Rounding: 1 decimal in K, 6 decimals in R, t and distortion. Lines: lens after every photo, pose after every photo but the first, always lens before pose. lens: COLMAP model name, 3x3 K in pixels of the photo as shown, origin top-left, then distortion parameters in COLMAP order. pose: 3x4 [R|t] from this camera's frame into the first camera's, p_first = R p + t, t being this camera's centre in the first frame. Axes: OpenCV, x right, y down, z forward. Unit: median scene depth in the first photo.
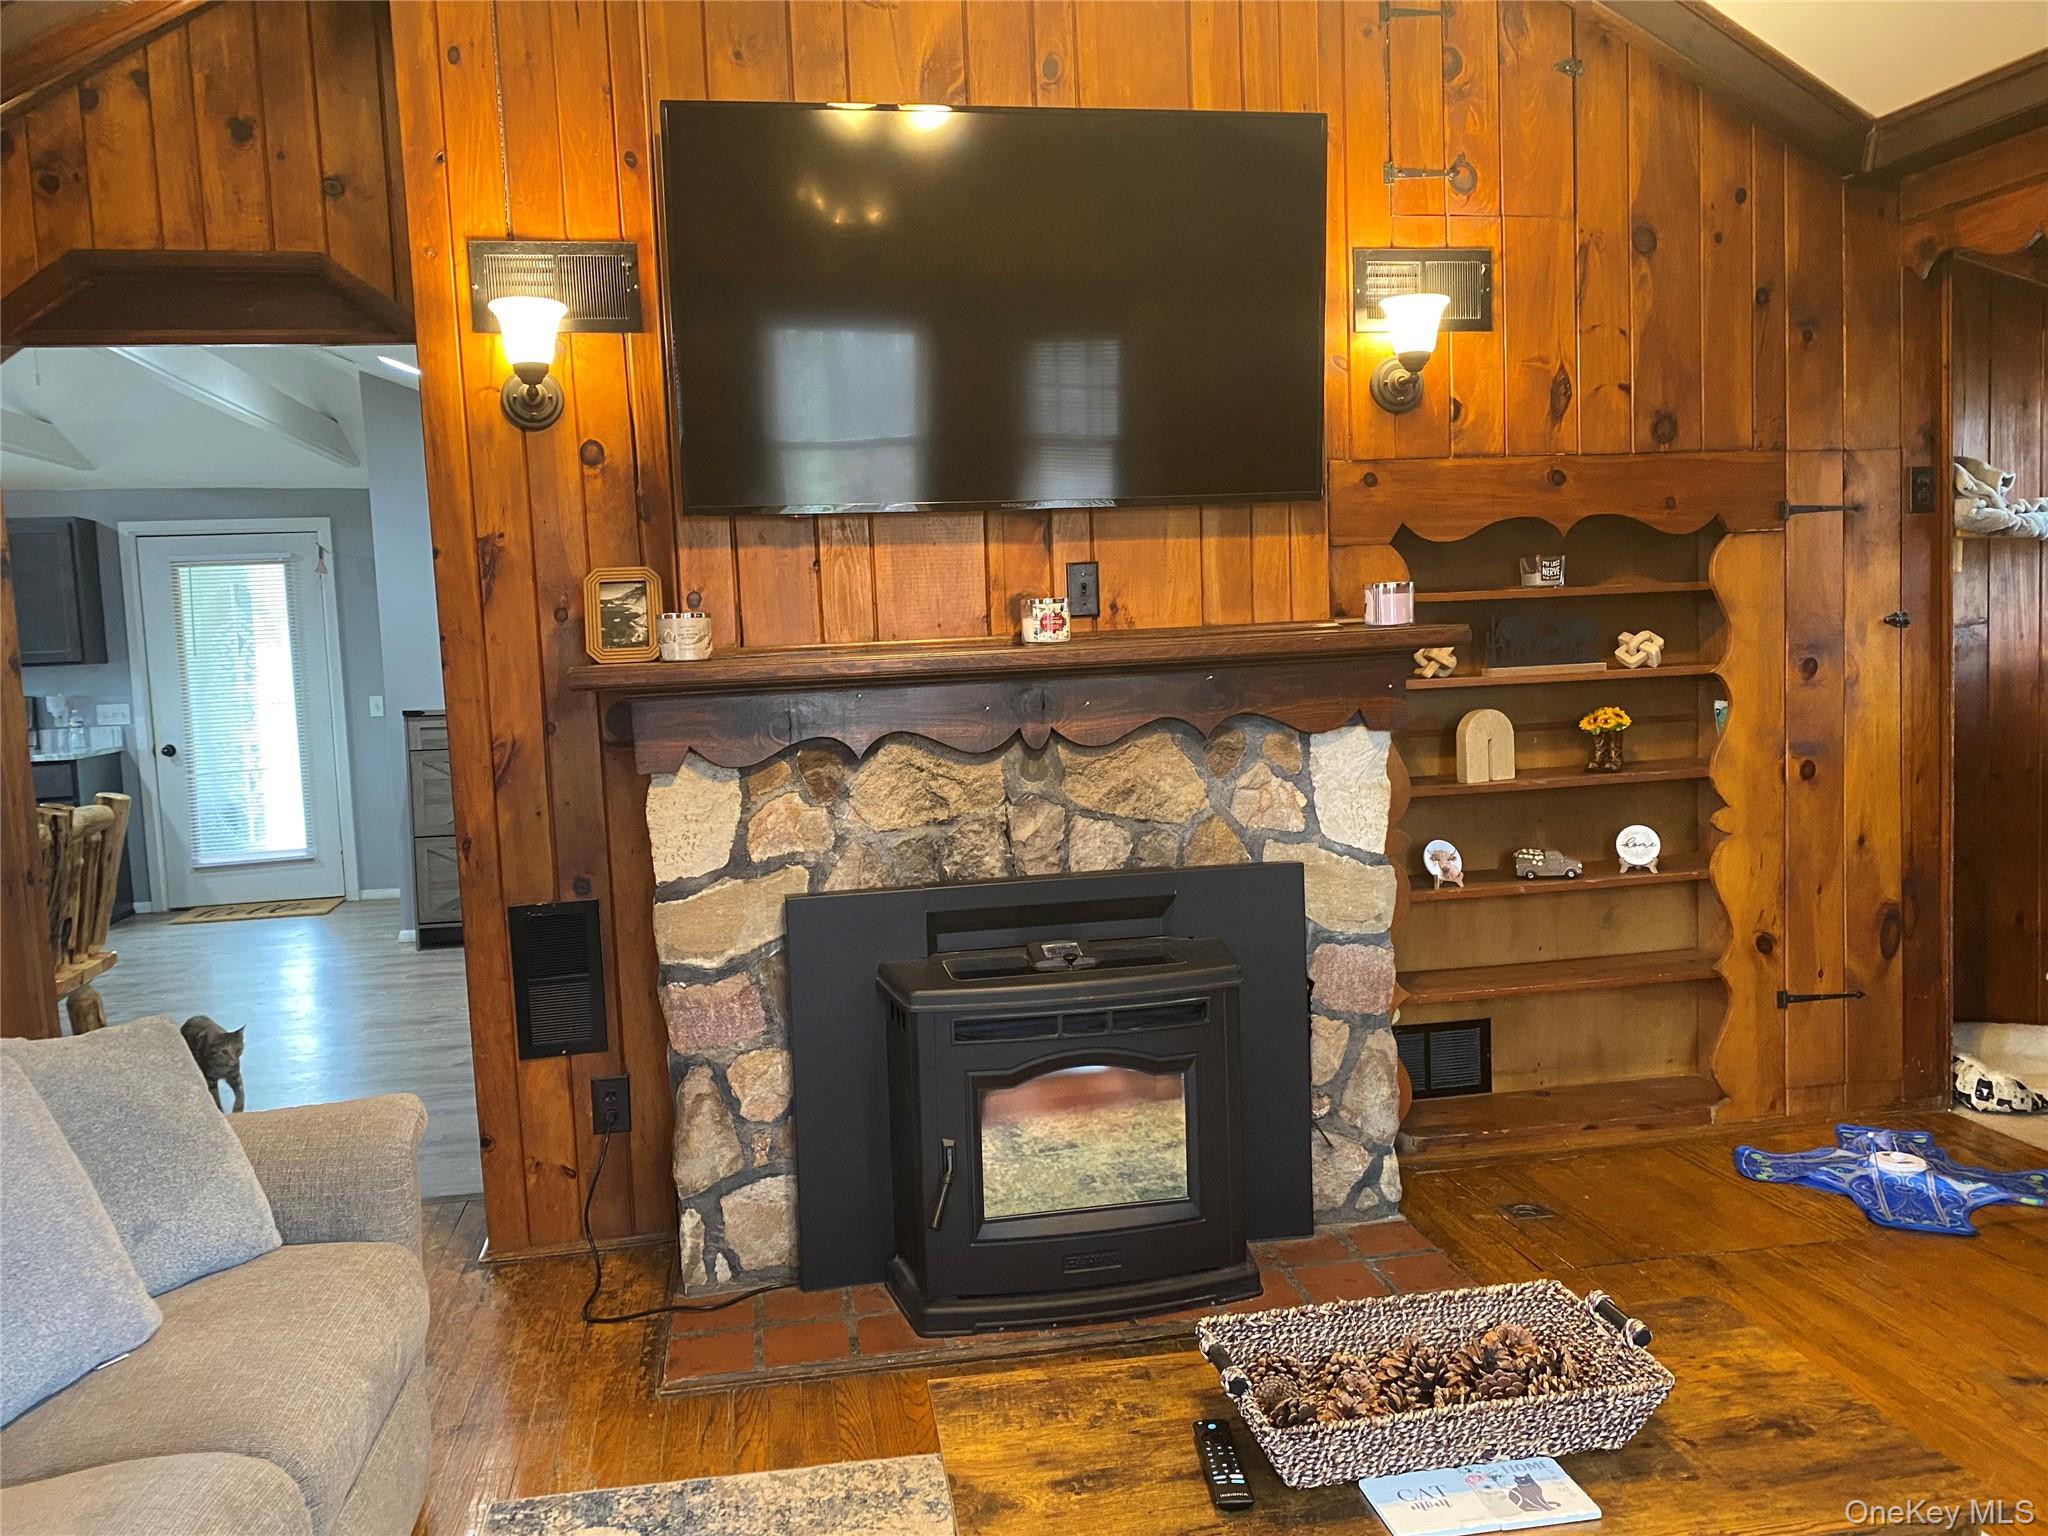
lens RADIAL K [[1562.0, 0, 1024.0], [0, 1562.0, 768.0], [0, 0, 1]] dist [0.037578, -0.077522]
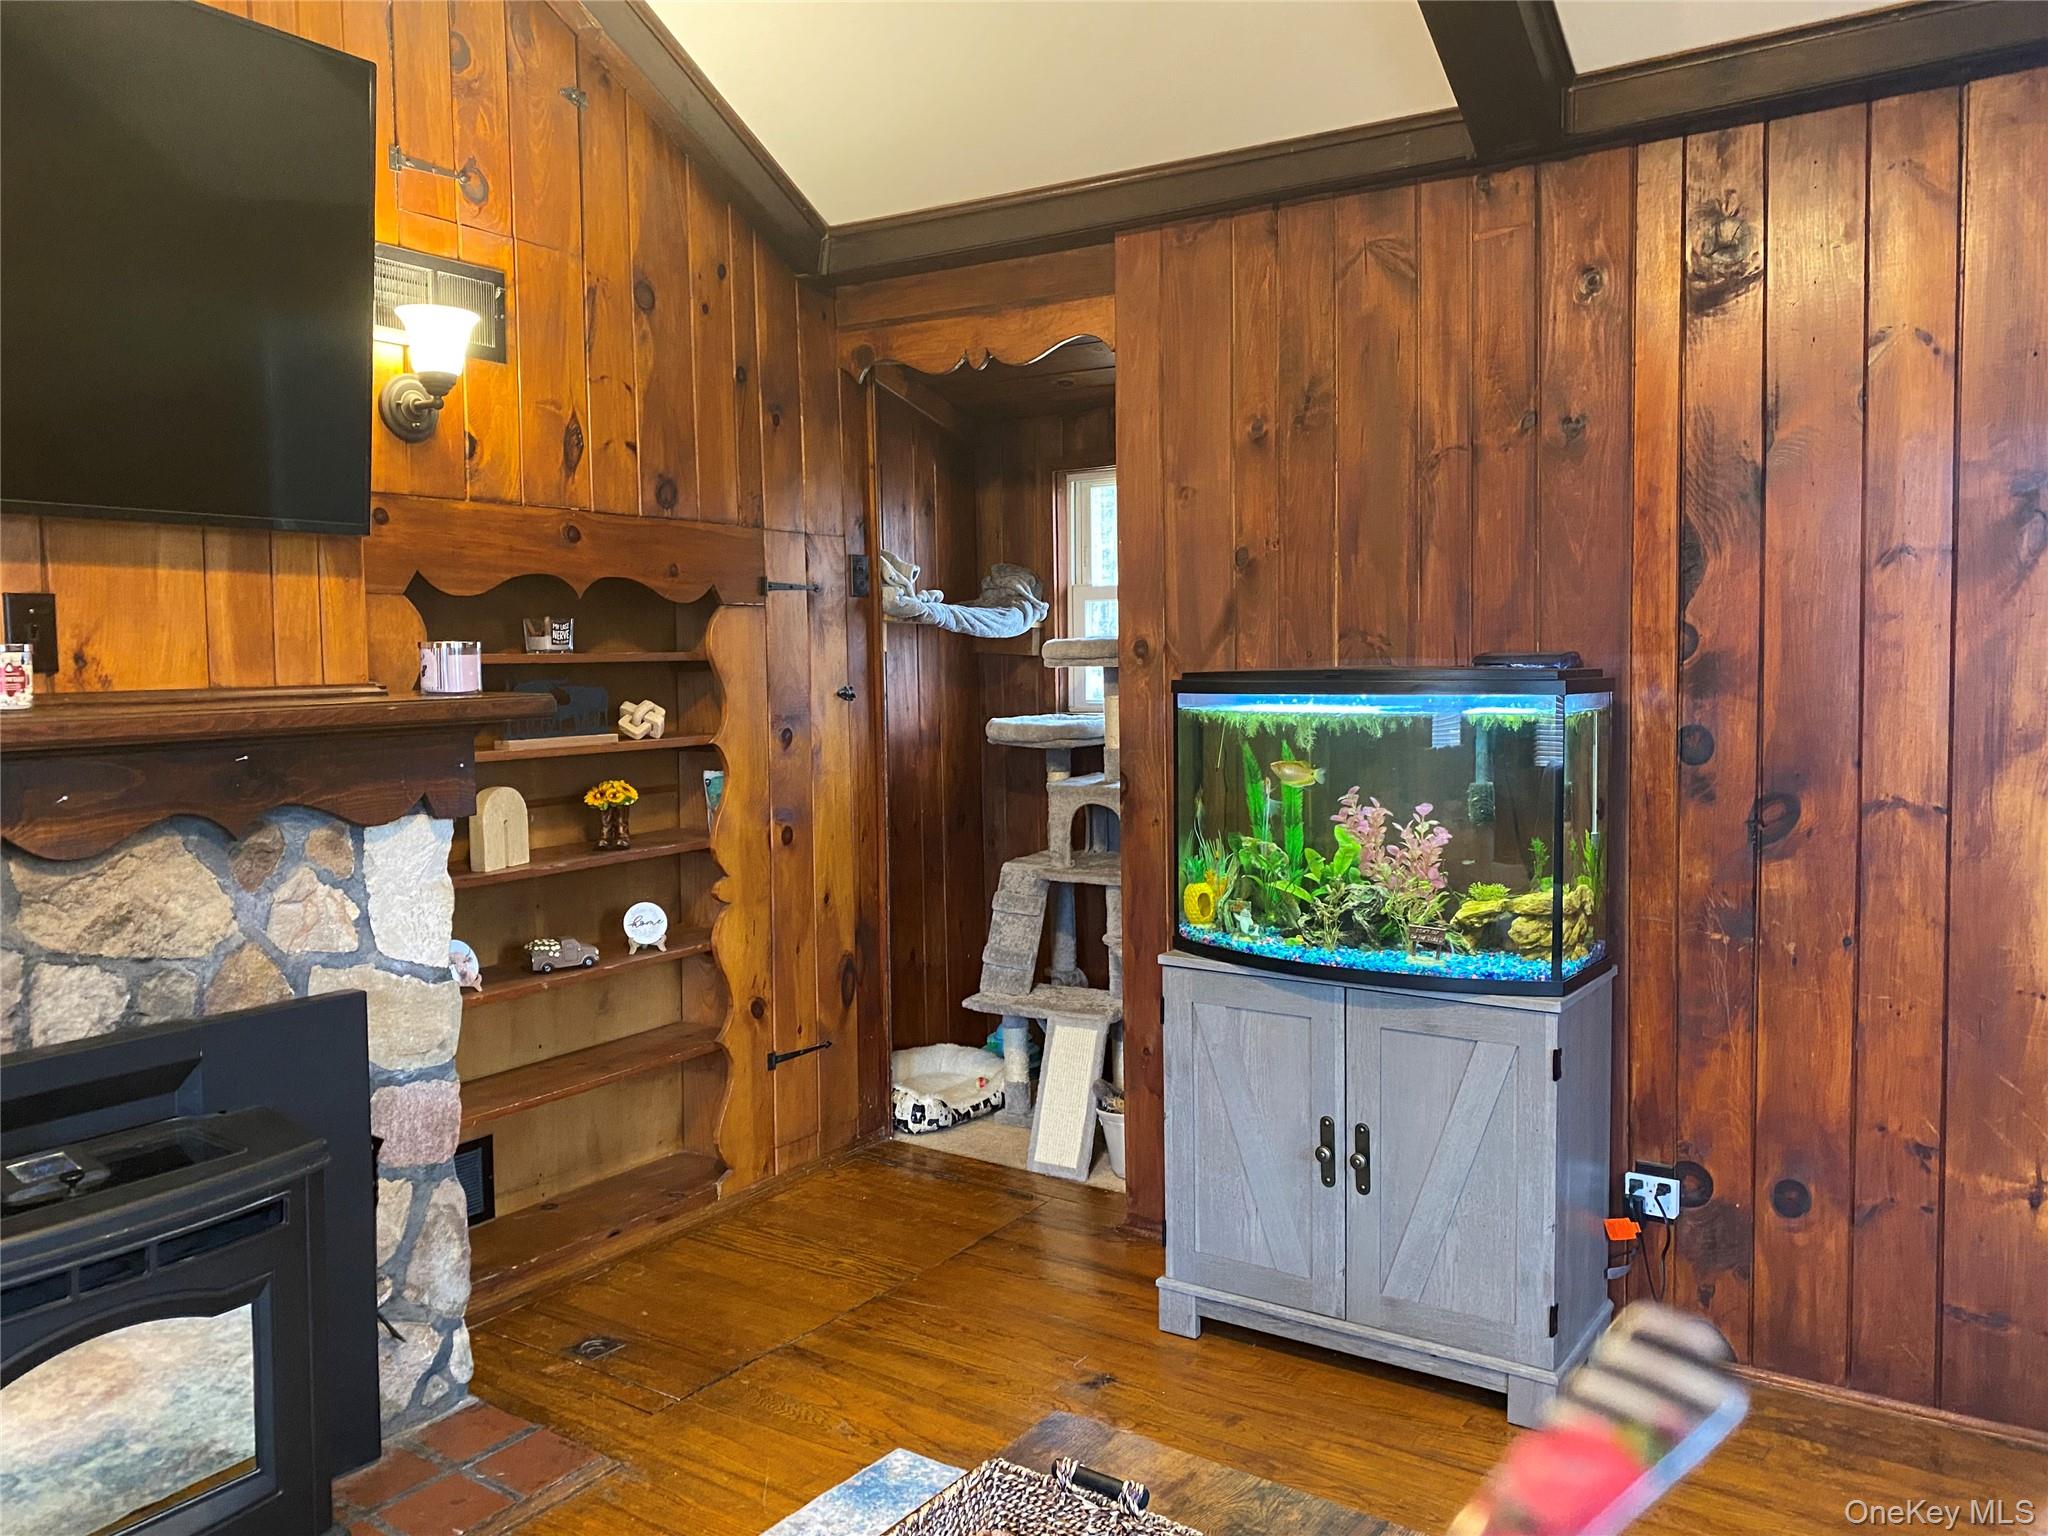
lens RADIAL K [[1530.6, 0, 1024.0], [0, 1530.6, 768.0], [0, 0, 1]] dist [0.000347, -0.005730]
pose [[0.693258, -0.019348, 0.720429, -0.128477], [0.045892, 0.998796, -0.017338, -0.020345], [-0.719227, 0.045082, 0.693311, 0.194594]]
